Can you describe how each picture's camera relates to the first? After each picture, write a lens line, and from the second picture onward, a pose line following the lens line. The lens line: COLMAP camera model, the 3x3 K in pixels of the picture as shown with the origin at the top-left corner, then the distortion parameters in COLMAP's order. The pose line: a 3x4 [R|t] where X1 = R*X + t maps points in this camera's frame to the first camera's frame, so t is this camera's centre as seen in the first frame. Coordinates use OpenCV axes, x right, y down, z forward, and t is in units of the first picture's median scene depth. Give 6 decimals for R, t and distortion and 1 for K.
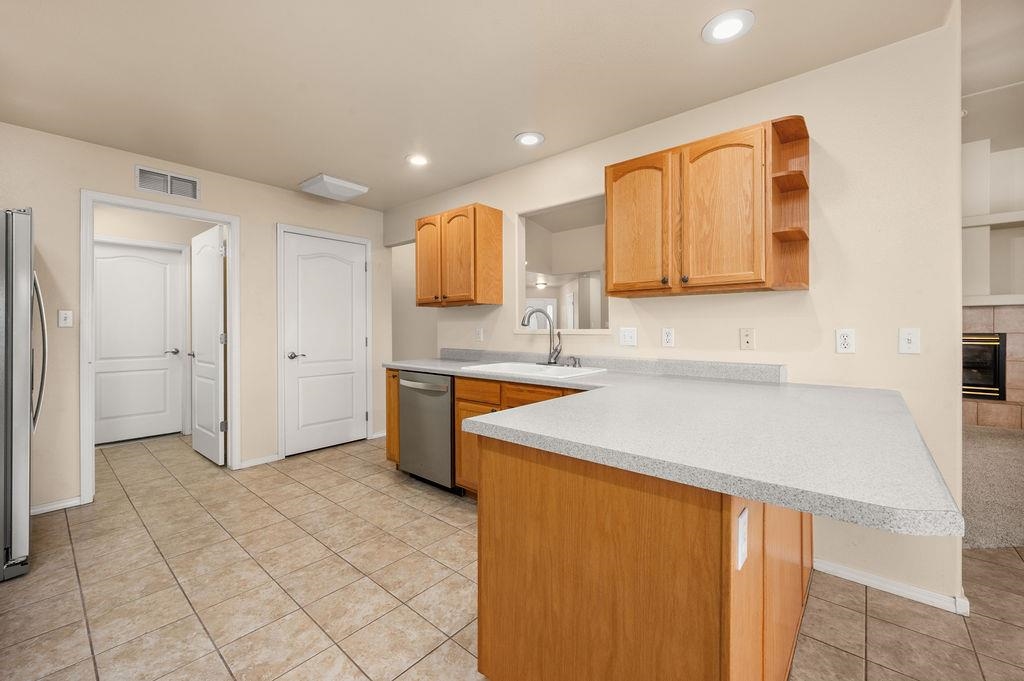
lens RADIAL K [[409.6, 0, 506.3], [0, 409.6, 330.4], [0, 0, 1]] dist [-0.000493, 0.000469]
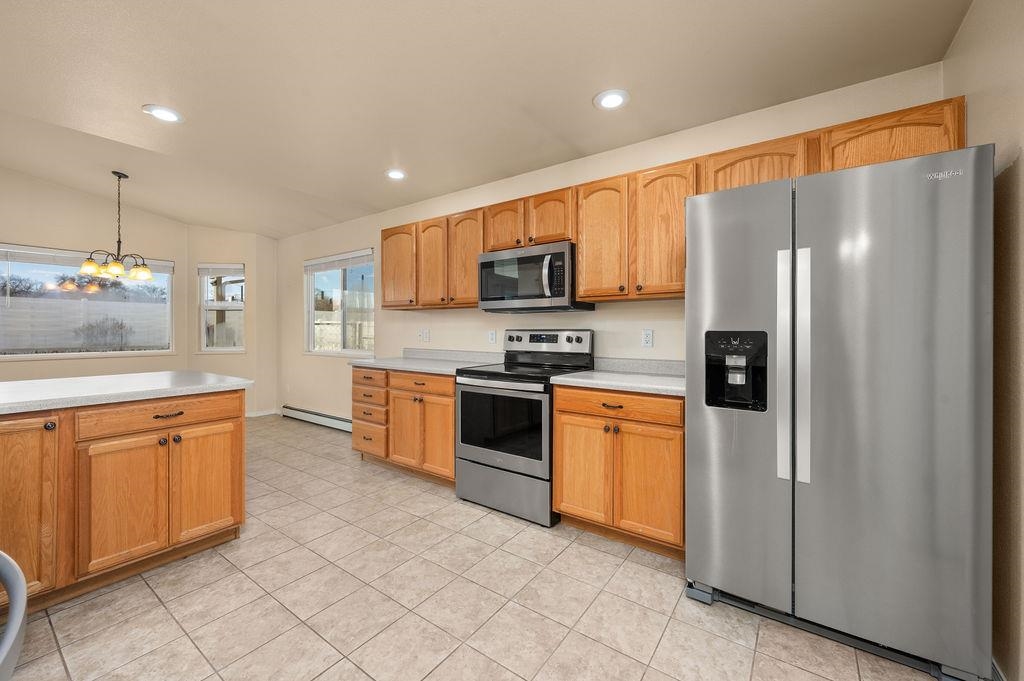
lens RADIAL K [[409.6, 0, 513.0], [0, 409.6, 329.8], [0, 0, 1]] dist [-0.000493, 0.000469]
pose [[-0.996193, 0.000808, -0.087174, -0.623575], [-0.000041, 0.999953, 0.009731, -0.012783], [0.087178, 0.009697, -0.996146, 1.667452]]
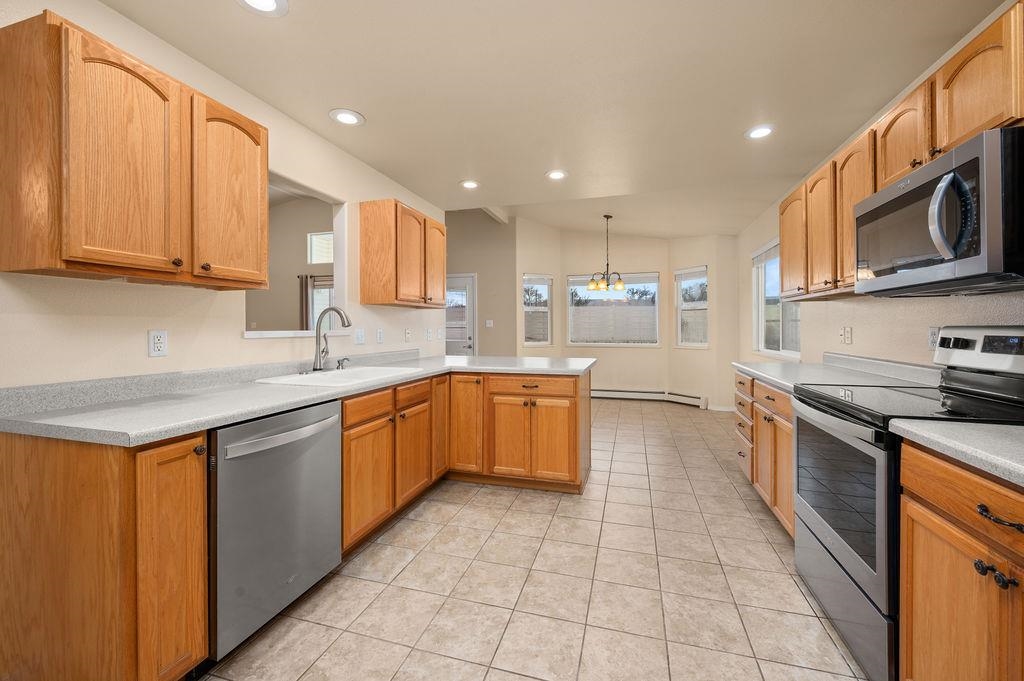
lens RADIAL K [[409.6, 0, 510.1], [0, 409.6, 328.2], [0, 0, 1]] dist [-0.000493, 0.000469]
pose [[-0.406717, 0.000844, 0.913554, -1.117868], [0.011207, 0.999929, 0.004065, -0.008065], [-0.913485, 0.011892, -0.406698, 1.294354]]
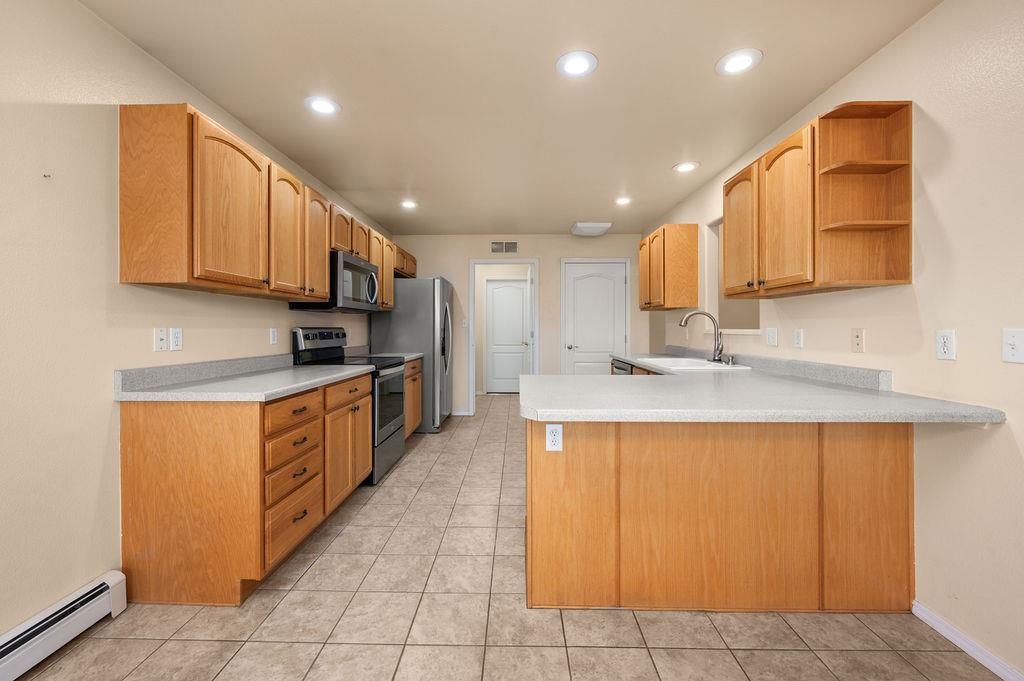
lens RADIAL K [[409.6, 0, 516.8], [0, 409.6, 332.3], [0, 0, 1]] dist [-0.000493, 0.000469]
pose [[0.648572, 0.009492, -0.761094, 0.787639], [-0.006957, 0.999954, 0.006543, 0.002299], [0.761121, 0.001051, 0.648609, -0.156755]]
